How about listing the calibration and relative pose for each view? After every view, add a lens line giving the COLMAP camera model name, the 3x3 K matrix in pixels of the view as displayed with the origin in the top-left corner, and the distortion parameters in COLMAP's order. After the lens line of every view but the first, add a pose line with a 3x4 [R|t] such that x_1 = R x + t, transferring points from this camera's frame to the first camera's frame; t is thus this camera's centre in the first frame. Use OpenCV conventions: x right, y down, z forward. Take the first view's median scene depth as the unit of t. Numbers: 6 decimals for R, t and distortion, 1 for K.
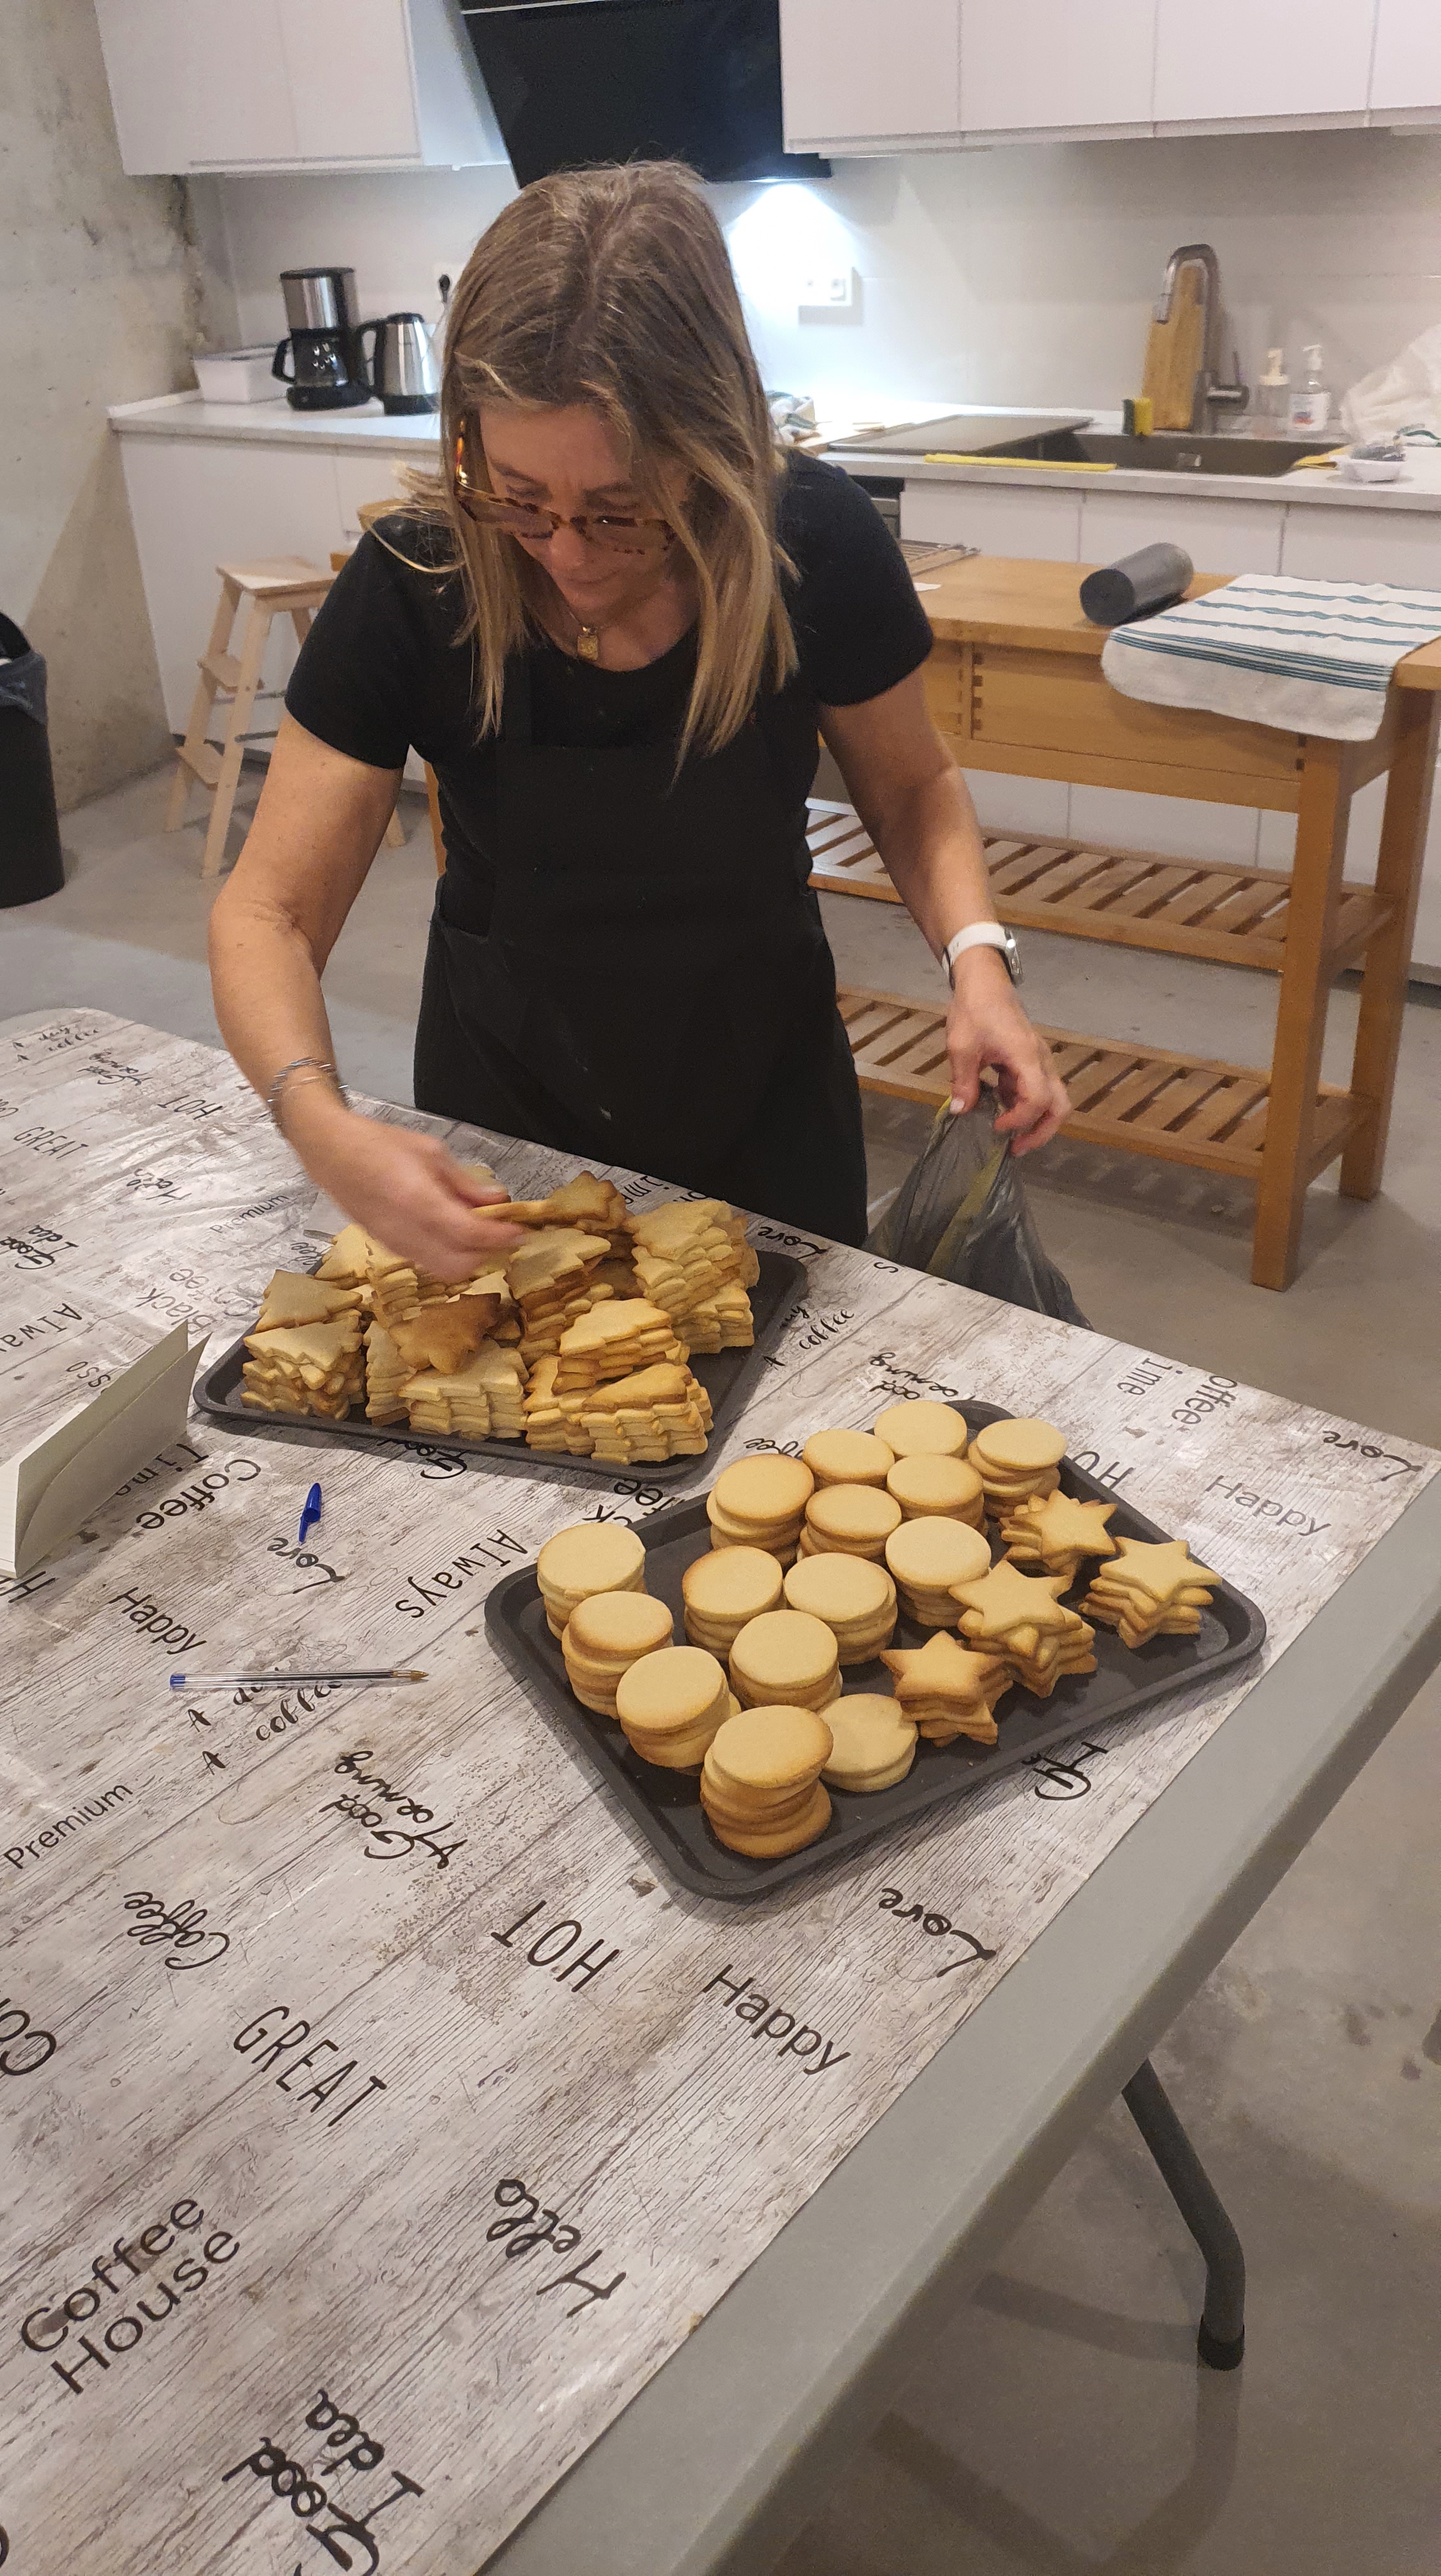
lens RADIAL K [[2003.8, 0, 720.5], [0, 2003.8, 1288.0], [0, 0, 1]] dist [-0.051697, 0.092071]
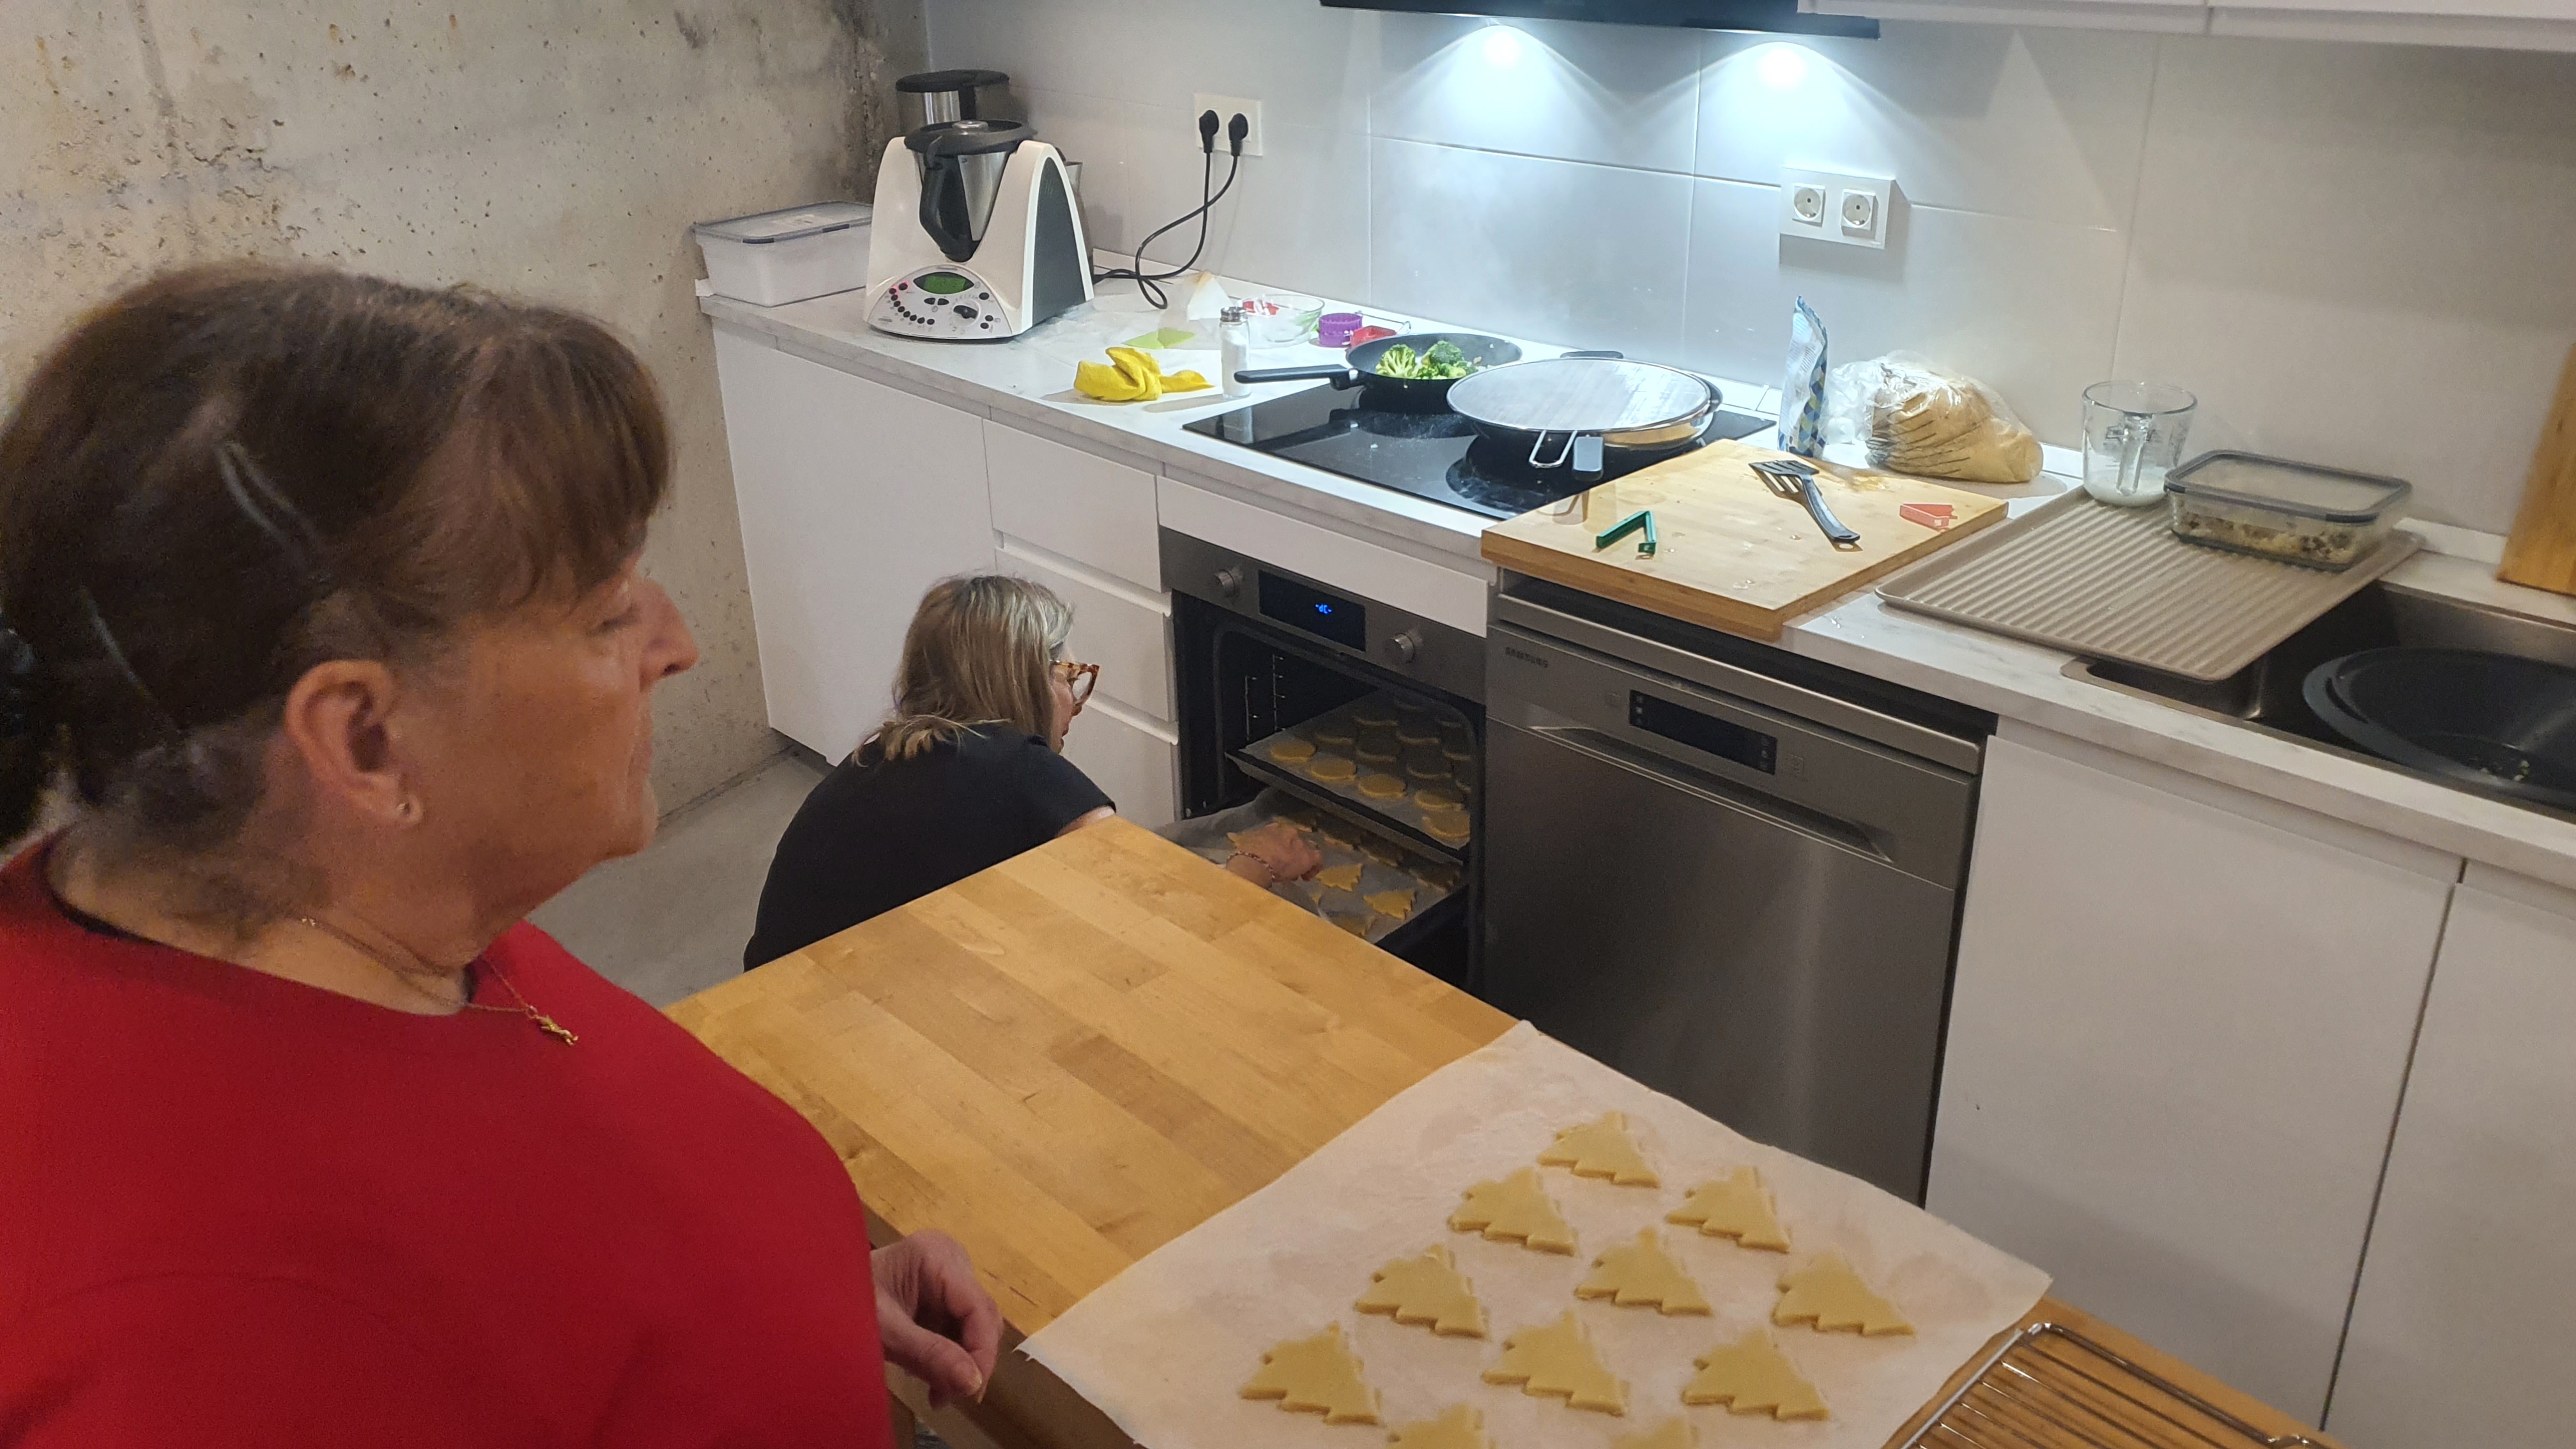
lens RADIAL K [[2004.0, 0, 1288.0], [0, 2004.0, 724.5], [0, 0, 1]] dist [-0.051697, 0.092071]
pose [[0.984021, 0.079846, -0.159146, 0.003460], [-0.093258, 0.992530, -0.078664, -0.278082], [0.151676, 0.092249, 0.984116, 0.414651]]
